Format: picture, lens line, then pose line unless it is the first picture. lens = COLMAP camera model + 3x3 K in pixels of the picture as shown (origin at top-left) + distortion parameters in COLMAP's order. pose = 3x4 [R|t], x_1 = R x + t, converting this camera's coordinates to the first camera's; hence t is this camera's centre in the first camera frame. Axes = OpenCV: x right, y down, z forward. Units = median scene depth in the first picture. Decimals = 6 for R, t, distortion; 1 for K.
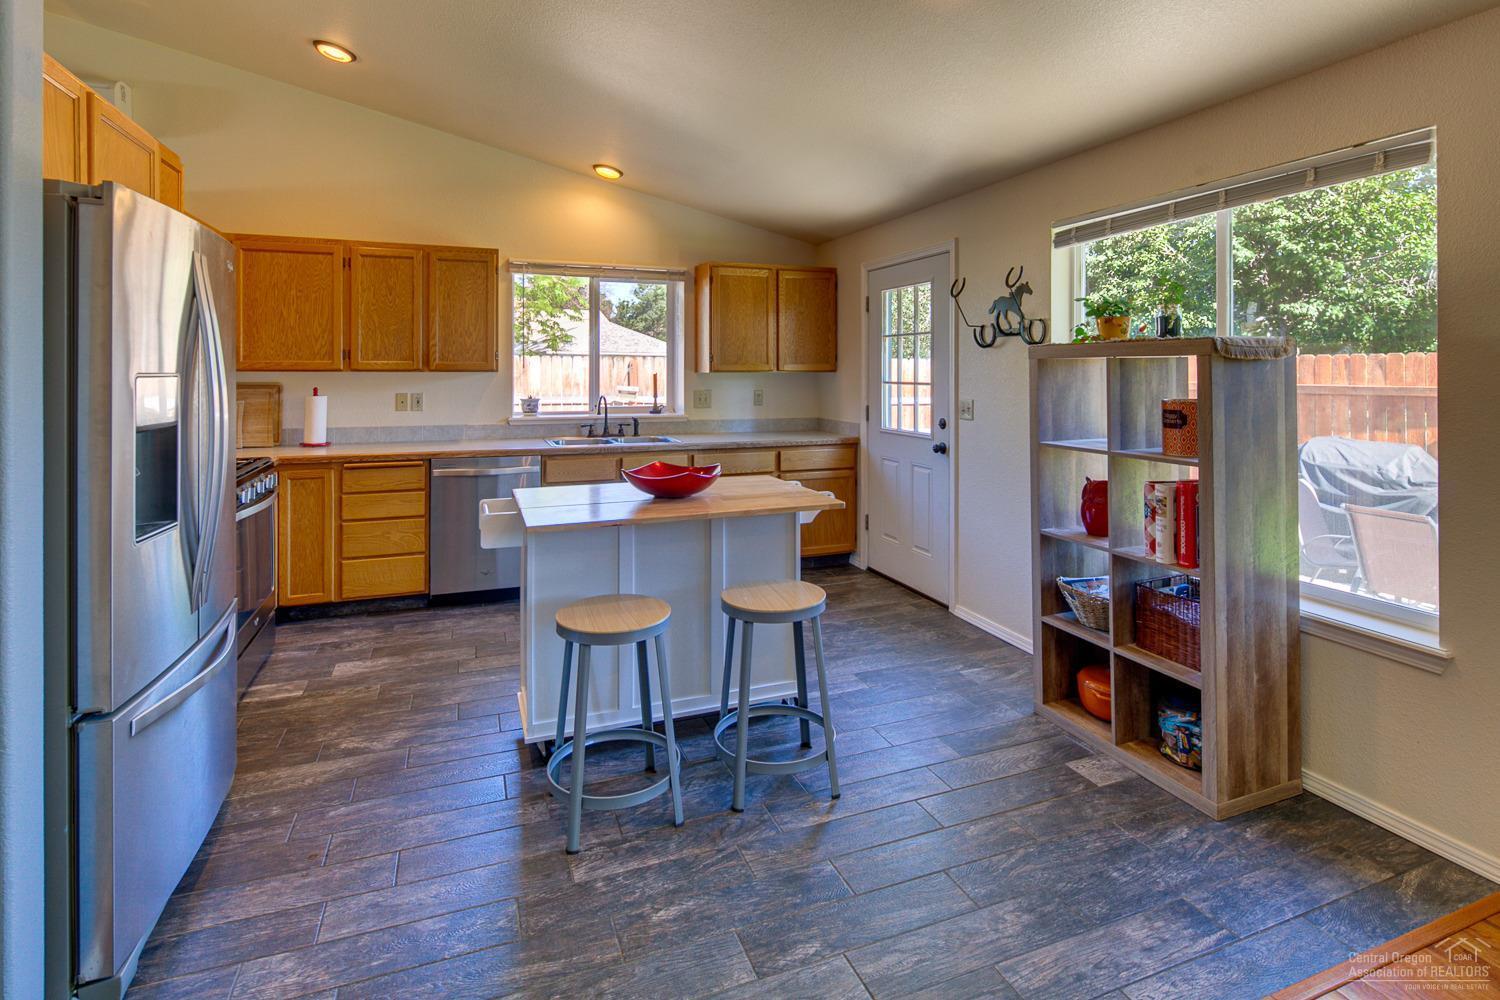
lens RADIAL K [[746.1, 0, 749.7], [0, 746.1, 372.6], [0, 0, 1]] dist [0.000832, -0.001127]
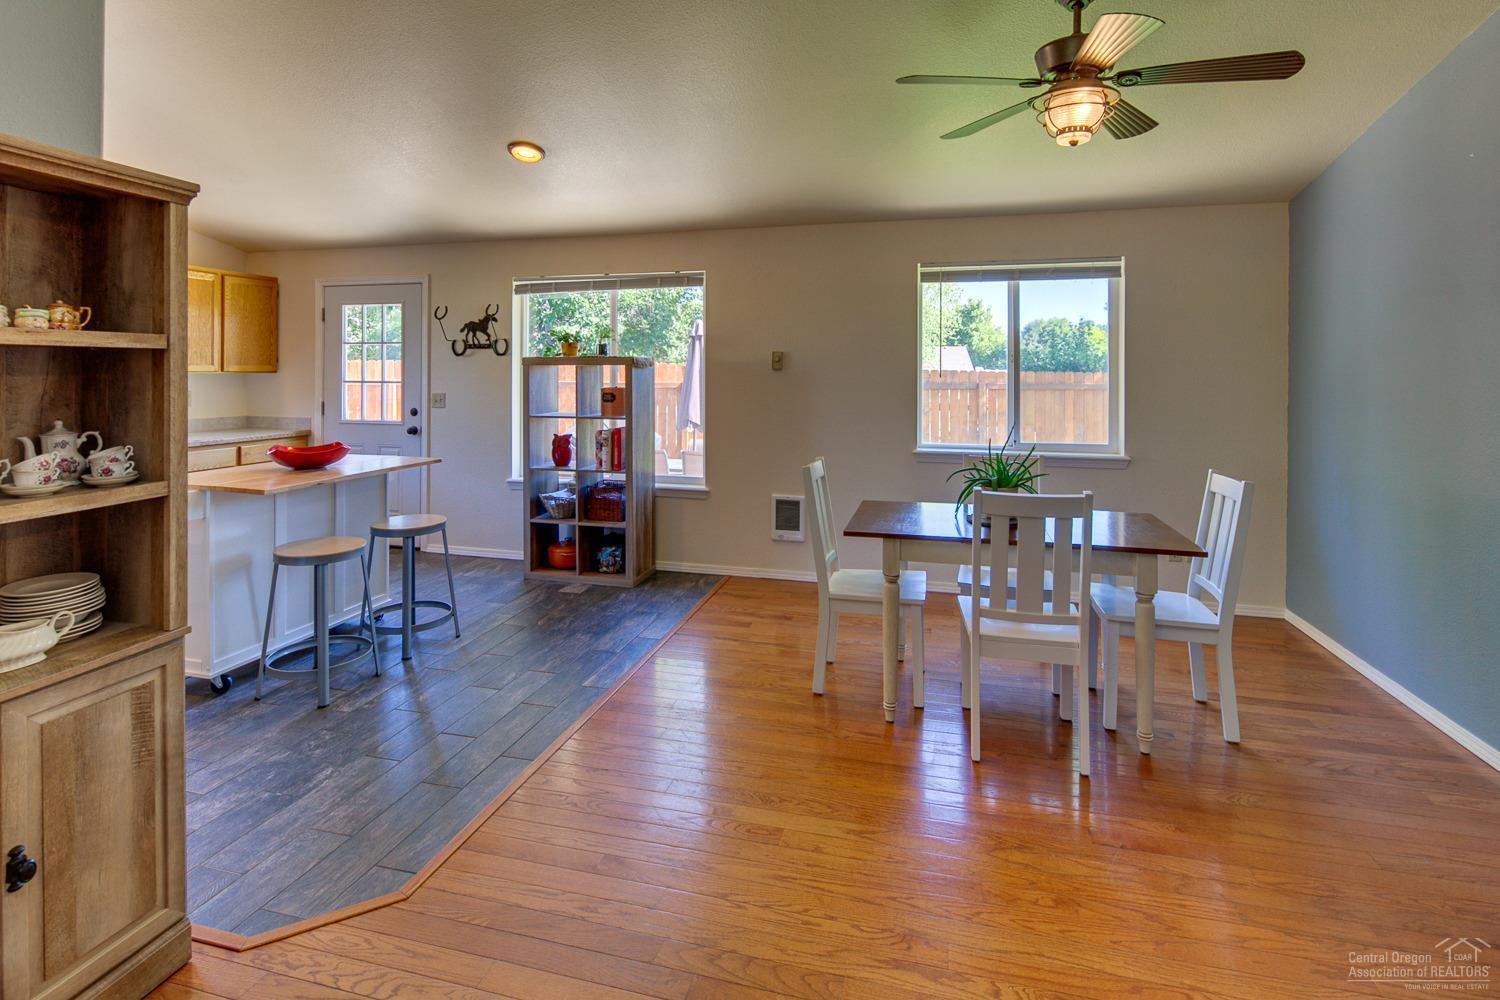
lens RADIAL K [[746.1, 0, 749.7], [0, 746.1, 372.6], [0, 0, 1]] dist [0.000832, -0.001127]
pose [[0.582143, 0.004315, 0.813075, -0.474045], [-0.001555, 0.999990, -0.004194, 0.002982], [-0.813085, 0.001178, 0.582144, -0.258298]]
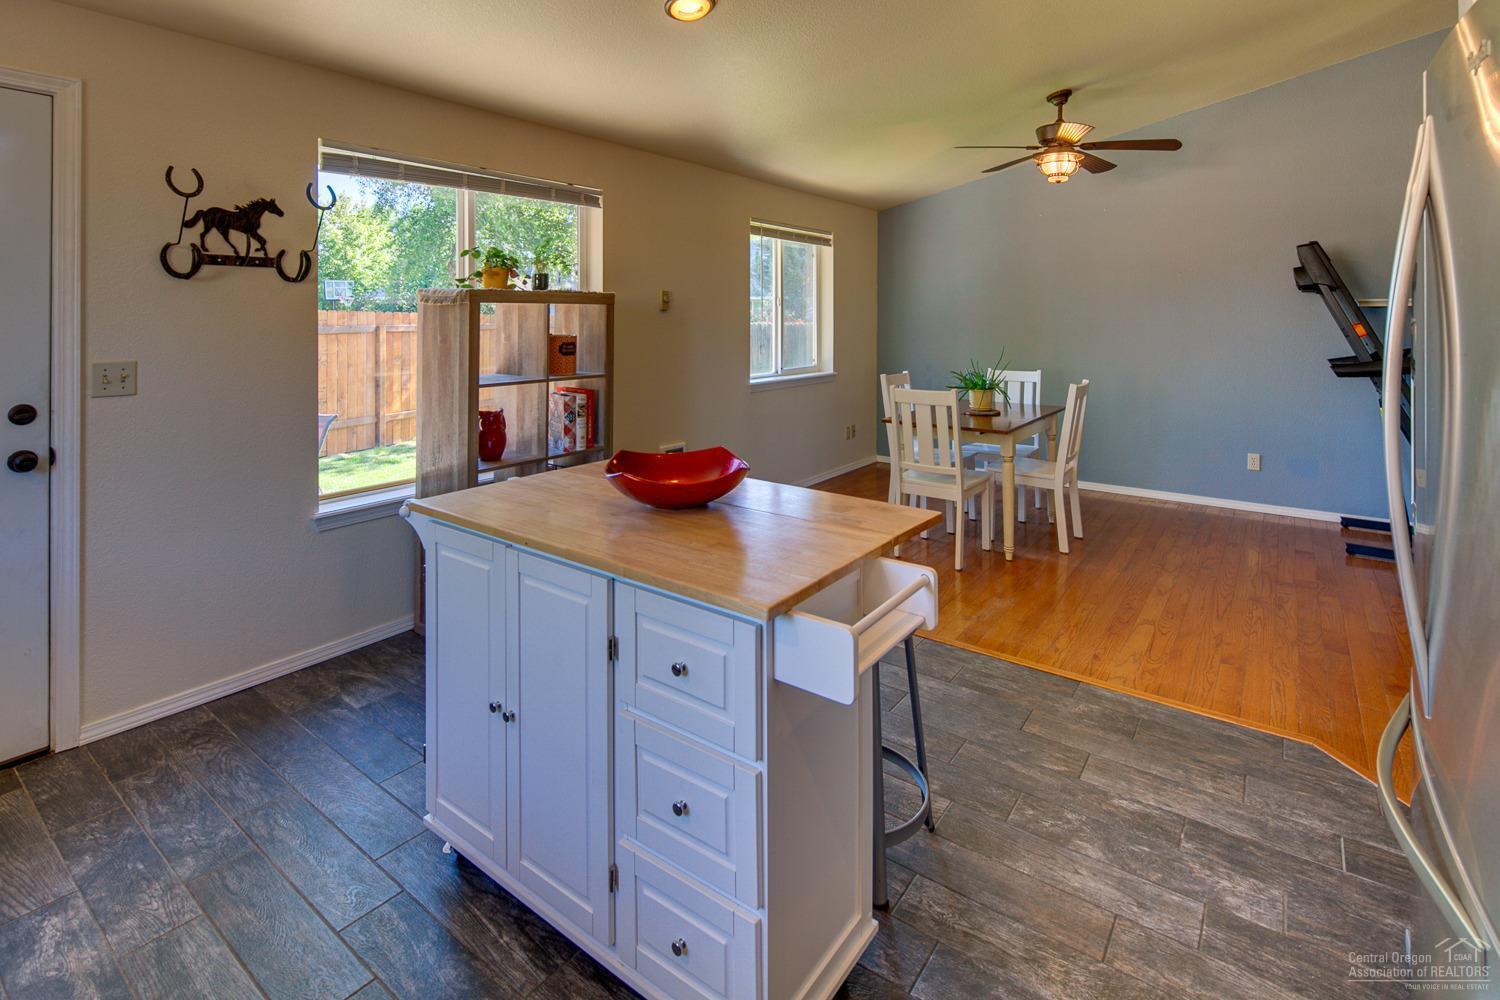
lens RADIAL K [[725.0, 0, 748.1], [0, 725.0, 311.8], [0, 0, 1]] dist [-0.001130, -0.000315]
pose [[-0.535035, 0.004014, 0.844820, -0.446064], [0.000424, 0.999990, -0.004483, -0.001214], [-0.844829, -0.002041, -0.535032, 0.843530]]
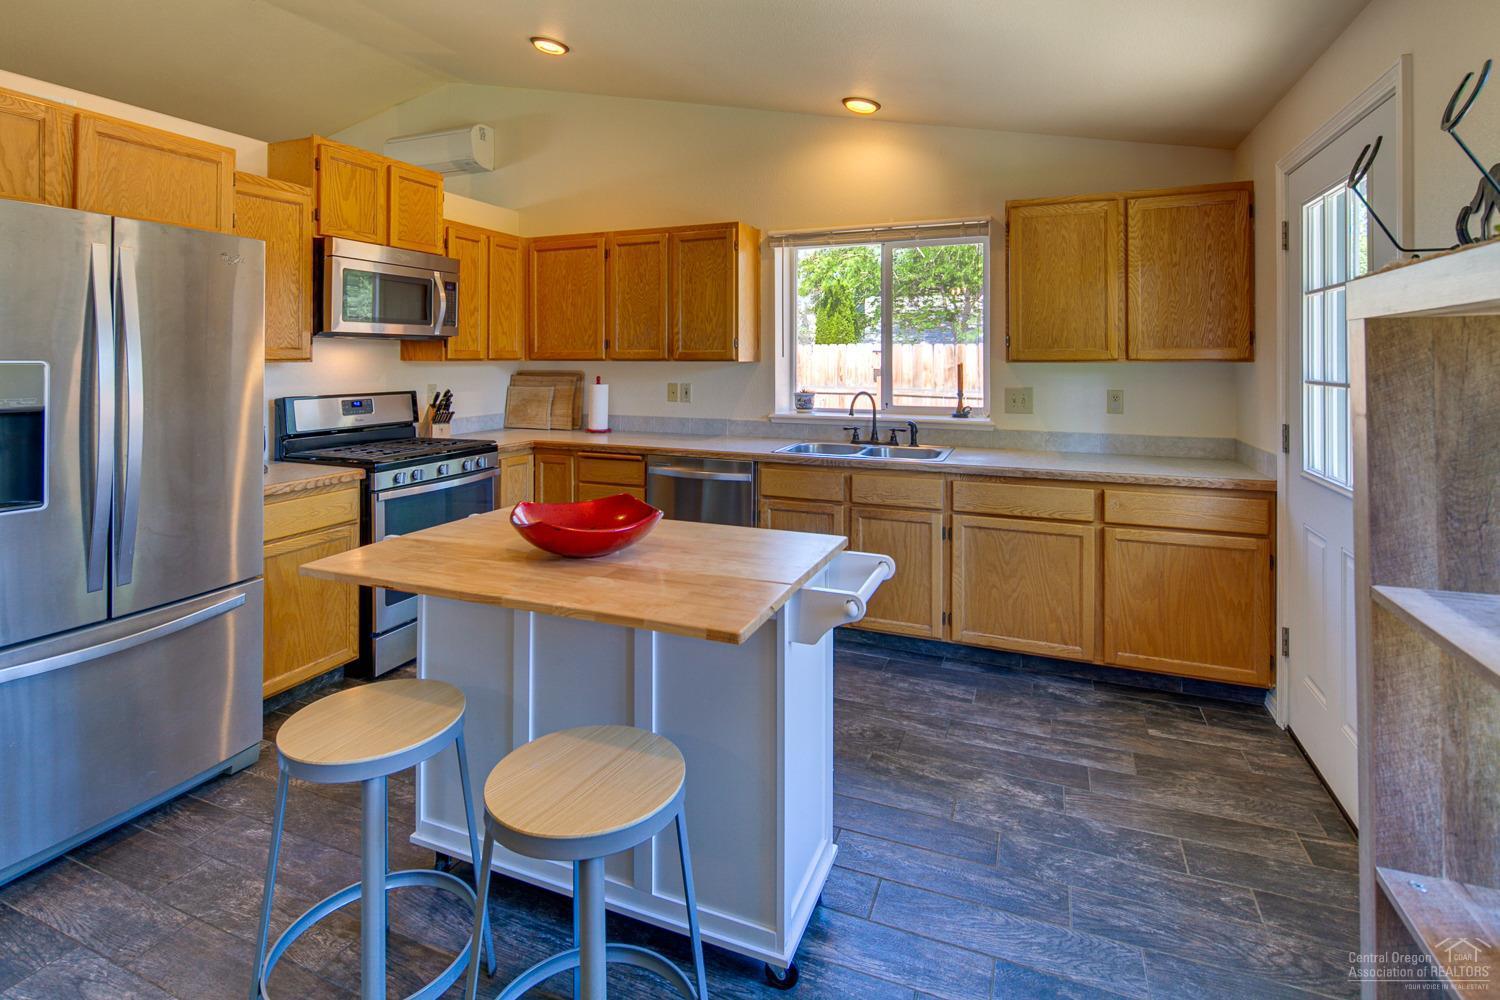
lens RADIAL K [[731.1, 0, 739.7], [0, 731.1, 357.8], [0, 0, 1]] dist [0.001492, -0.000260]
pose [[0.720513, -0.002973, -0.693435, 0.283775], [-0.001844, 0.999979, -0.006203, 0.000350], [0.693439, 0.005748, 0.720492, 0.412335]]
